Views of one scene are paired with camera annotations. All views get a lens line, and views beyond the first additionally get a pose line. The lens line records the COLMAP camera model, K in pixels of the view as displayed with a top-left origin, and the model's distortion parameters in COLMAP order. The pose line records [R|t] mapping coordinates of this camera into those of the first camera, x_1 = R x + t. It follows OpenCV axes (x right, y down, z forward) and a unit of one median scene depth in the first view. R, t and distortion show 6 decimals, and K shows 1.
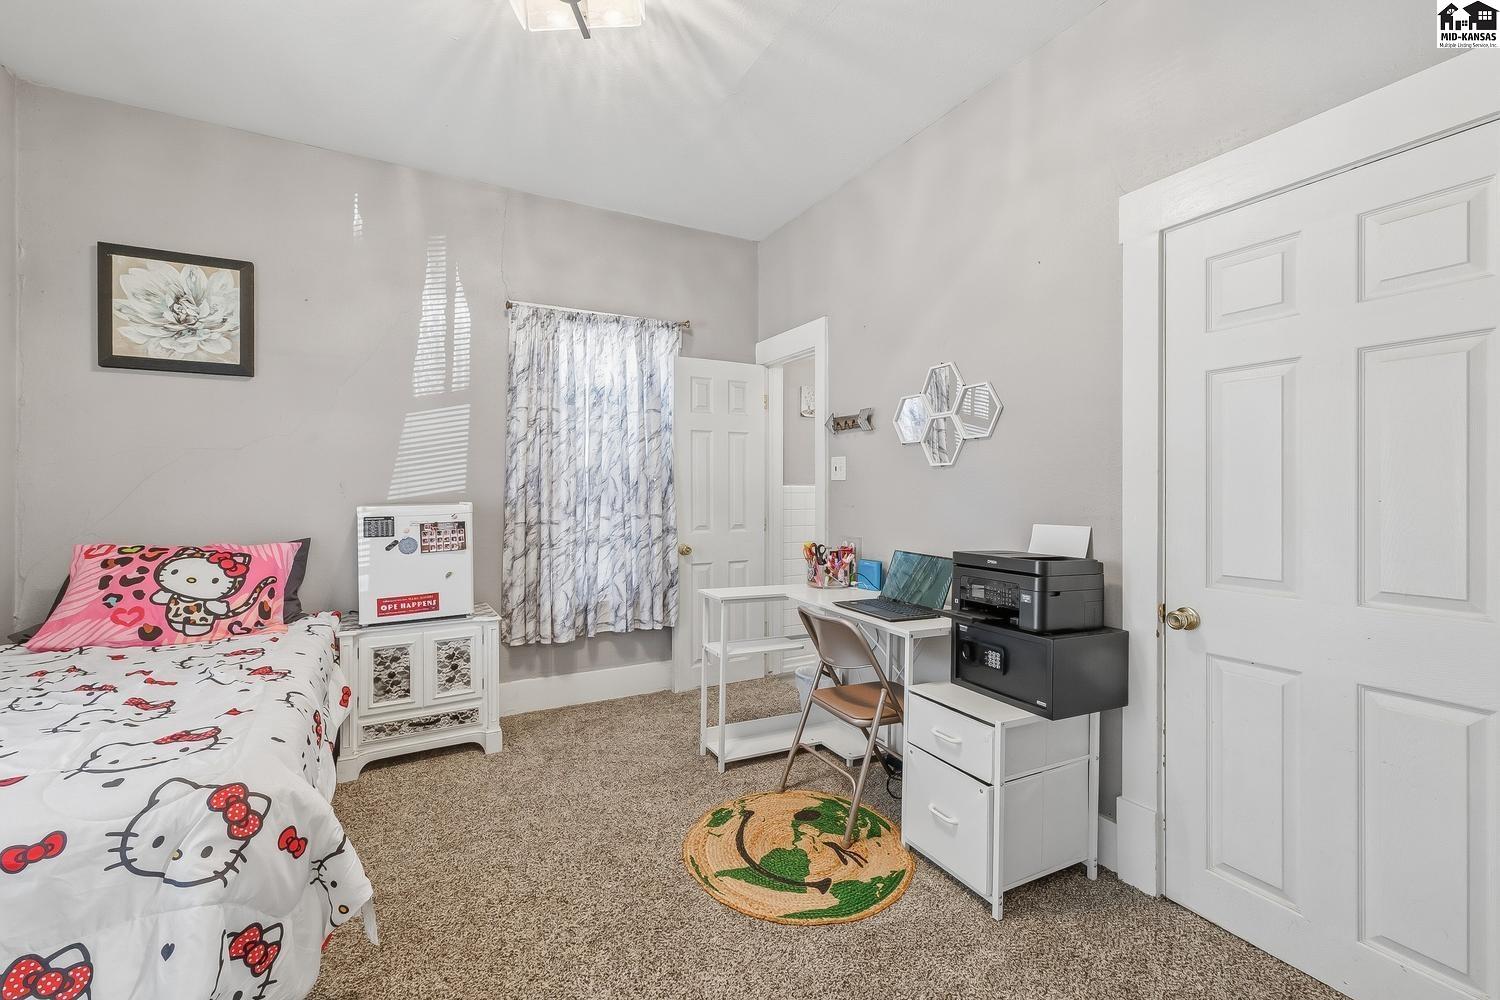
lens RADIAL K [[642.9, 0, 757.2], [0, 642.9, 490.3], [0, 0, 1]] dist [0.000093, 0.000113]
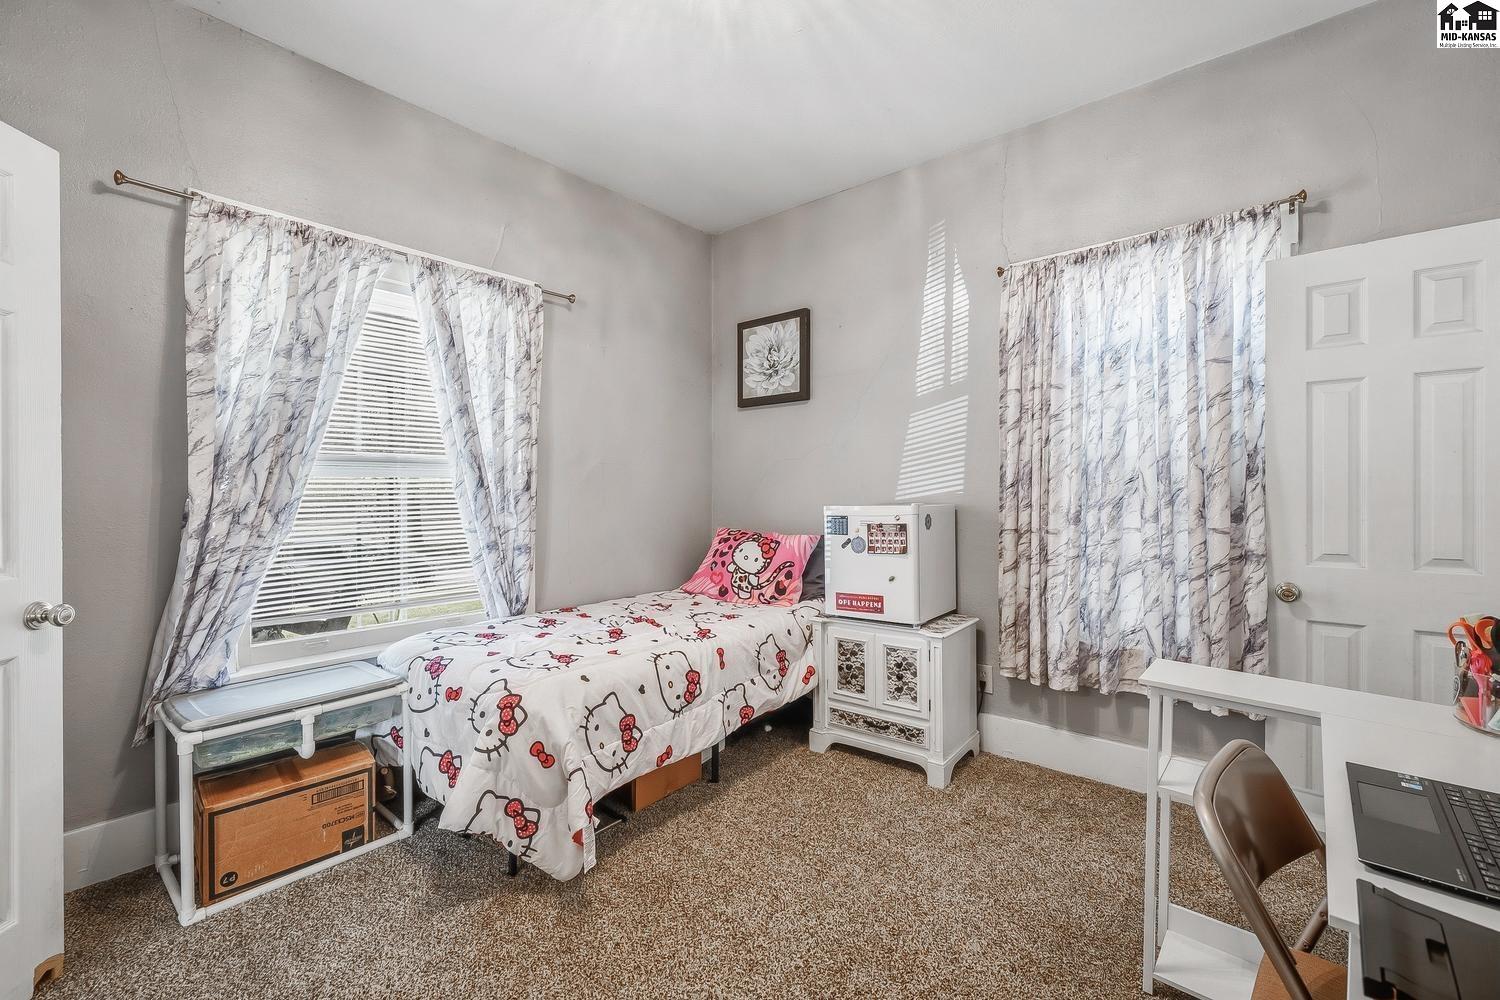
lens RADIAL K [[642.9, 0, 757.2], [0, 642.9, 490.3], [0, 0, 1]] dist [0.000093, 0.000113]
pose [[0.350549, -0.003594, -0.936537, 0.349541], [0.003705, 0.999990, -0.002451, 0.001247], [0.936537, -0.002611, 0.350559, 0.481774]]
